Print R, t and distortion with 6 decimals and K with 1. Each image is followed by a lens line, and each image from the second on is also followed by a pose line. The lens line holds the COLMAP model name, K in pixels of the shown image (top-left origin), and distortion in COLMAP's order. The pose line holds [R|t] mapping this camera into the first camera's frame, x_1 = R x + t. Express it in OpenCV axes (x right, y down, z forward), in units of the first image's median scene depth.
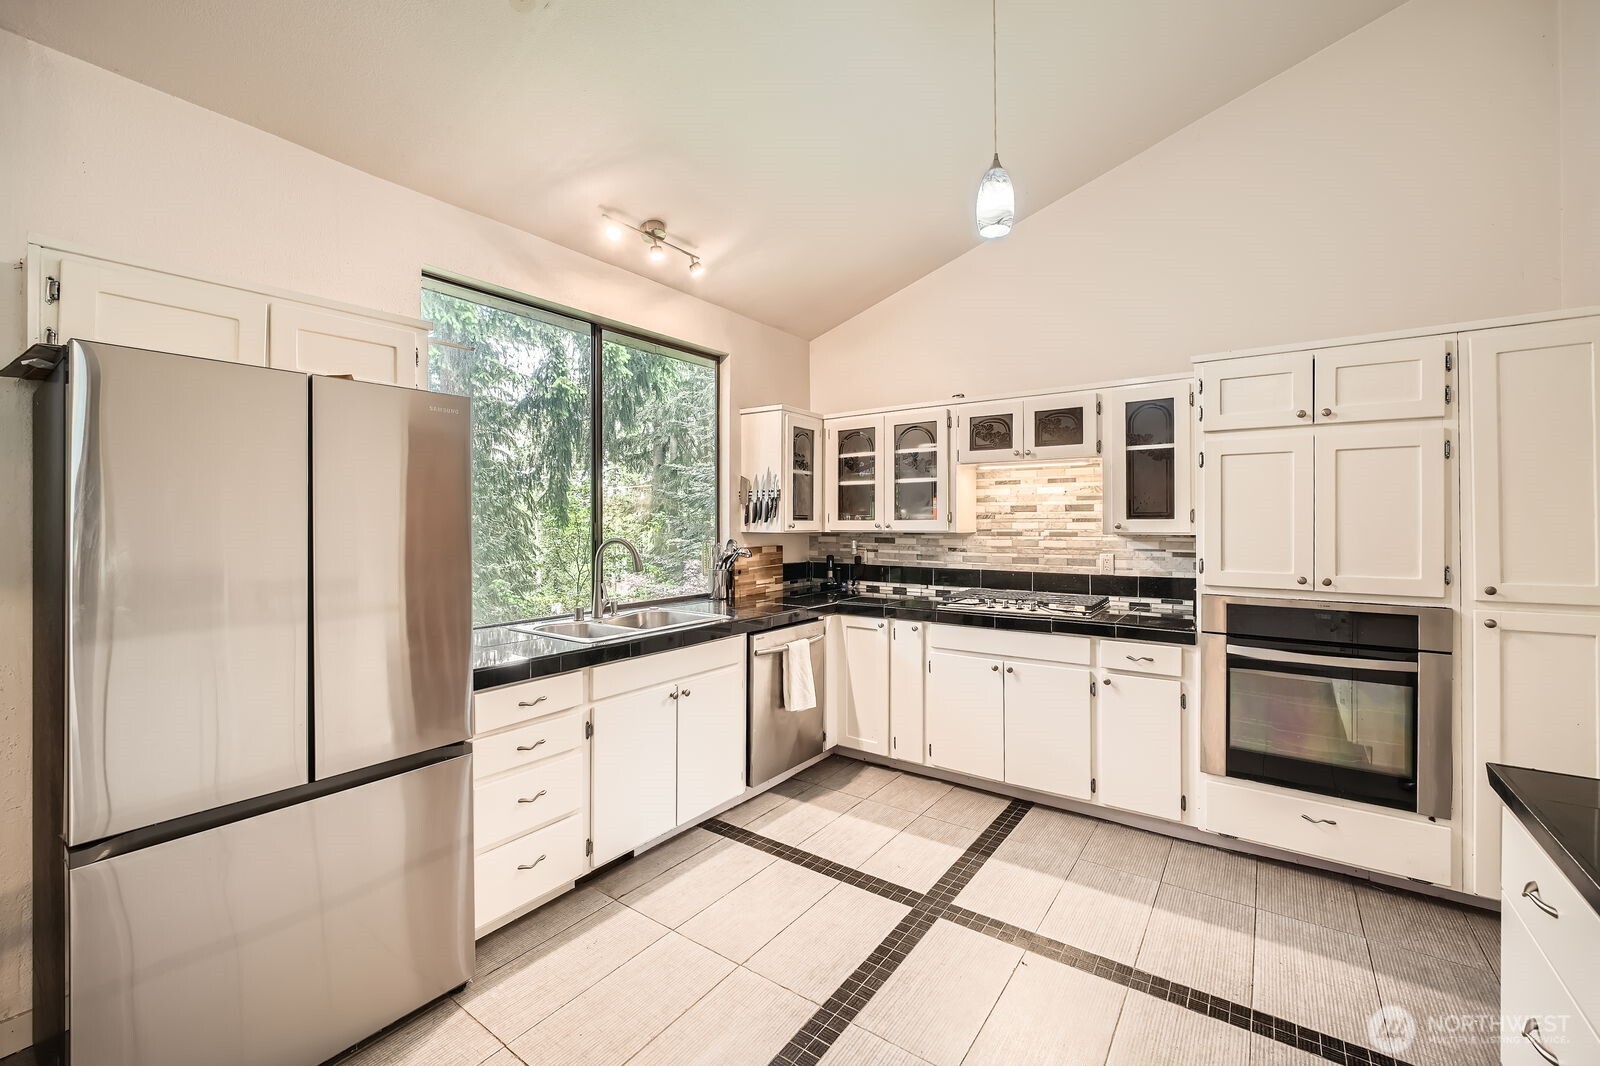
lens RADIAL K [[650.2, 0, 797.5], [0, 650.2, 524.7], [0, 0, 1]] dist [-0.015275, 0.000005]
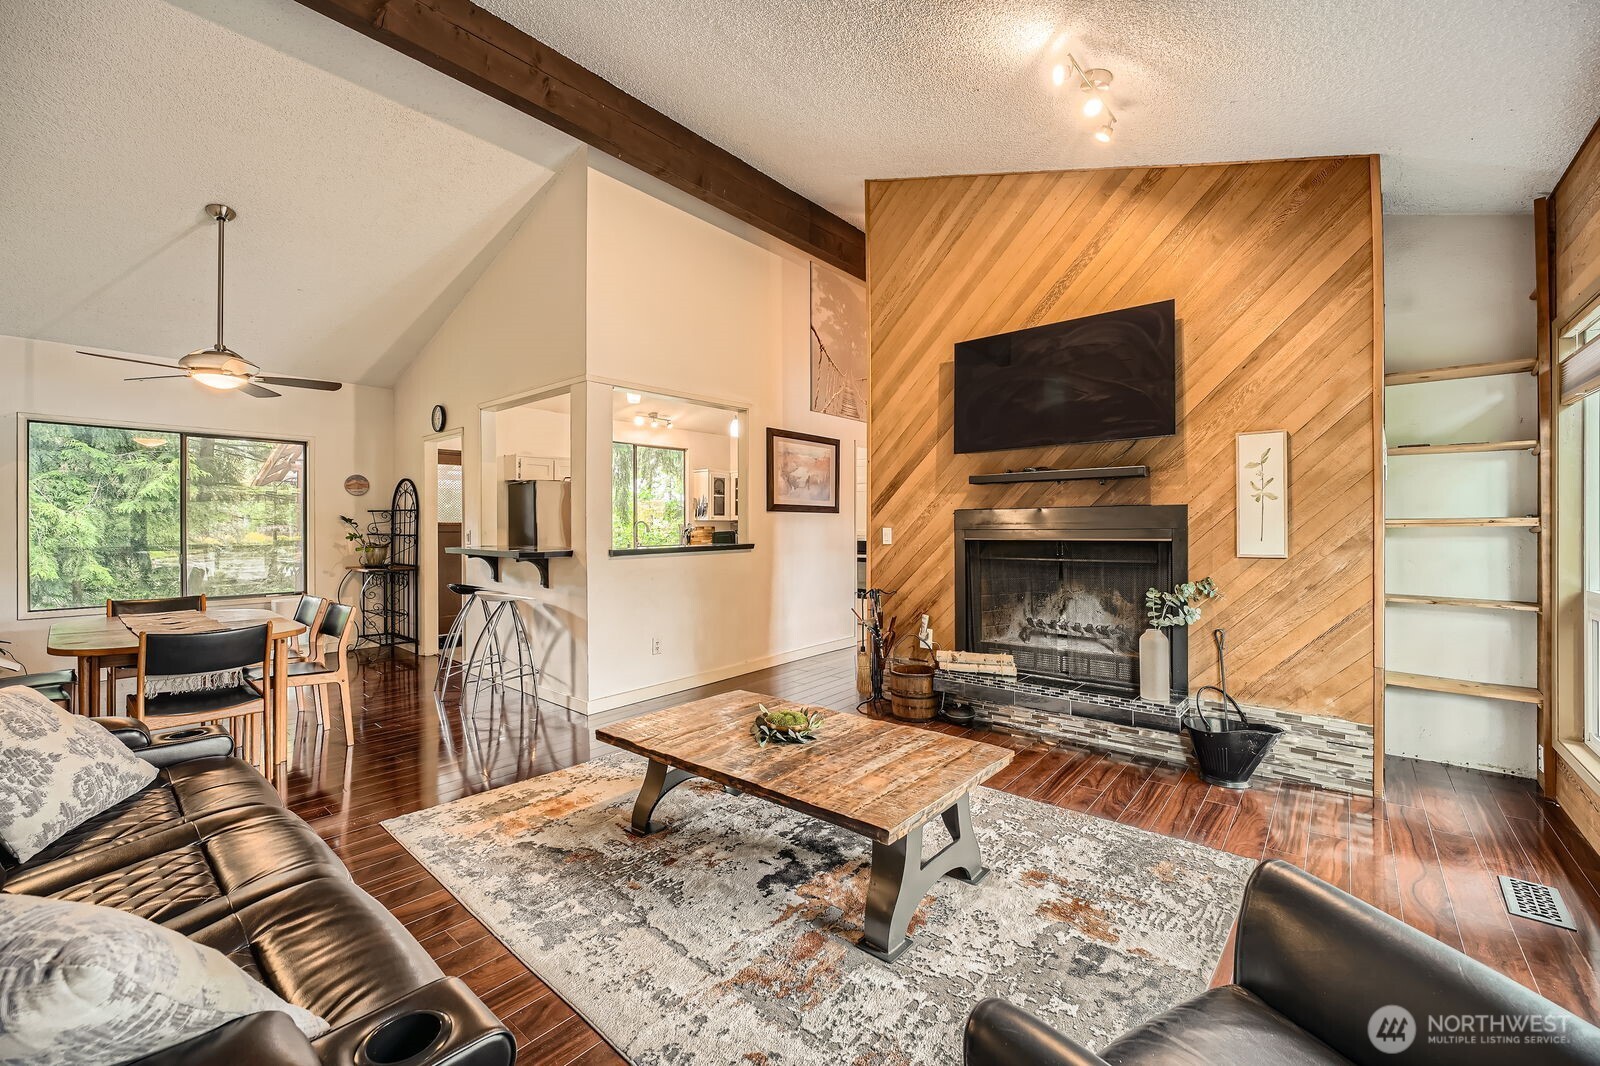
lens RADIAL K [[651.7, 0, 796.6], [0, 651.7, 528.0], [0, 0, 1]] dist [-0.013246, 0.000009]
pose [[0.996249, -0.001818, -0.086514, 0.514370], [0.001654, 0.999997, -0.001965, 0.045564], [0.086518, 0.001814, 0.996249, -1.423601]]
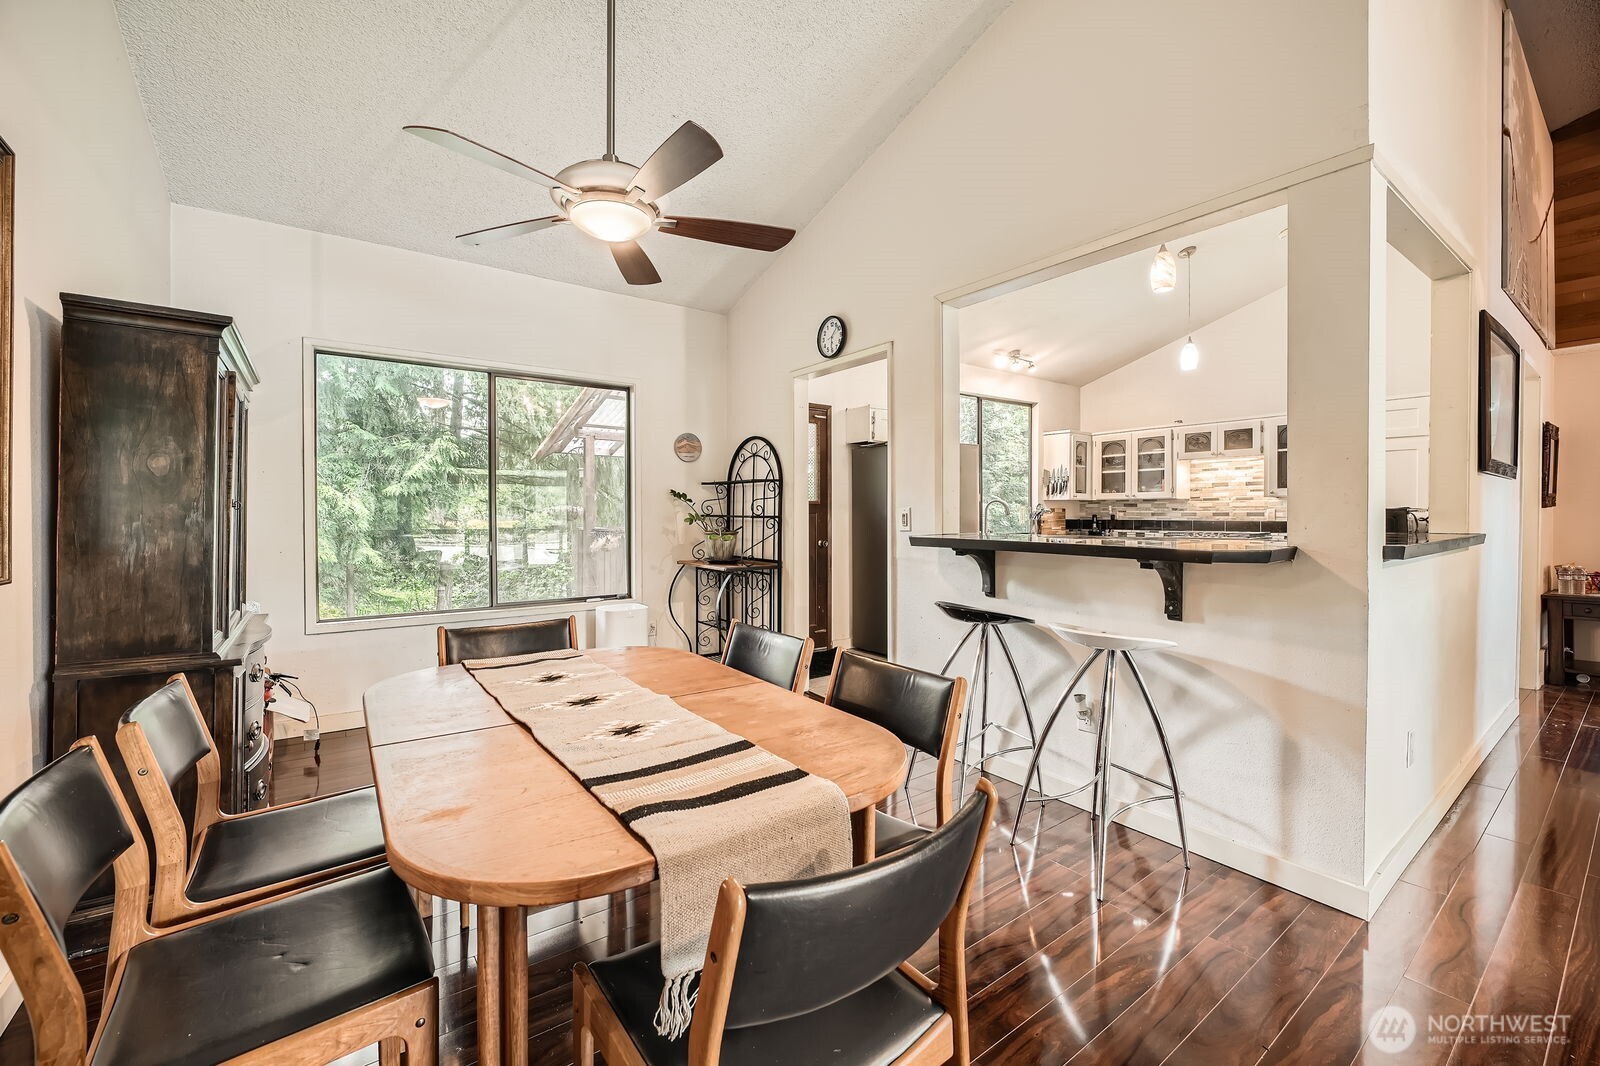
lens RADIAL K [[650.2, 0, 797.5], [0, 650.2, 524.7], [0, 0, 1]] dist [-0.015275, 0.000005]
pose [[0.950810, 0.004508, -0.309740, -0.182436], [-0.000395, 0.999911, 0.013339, 0.057186], [0.309773, -0.012561, 0.950728, -0.949914]]
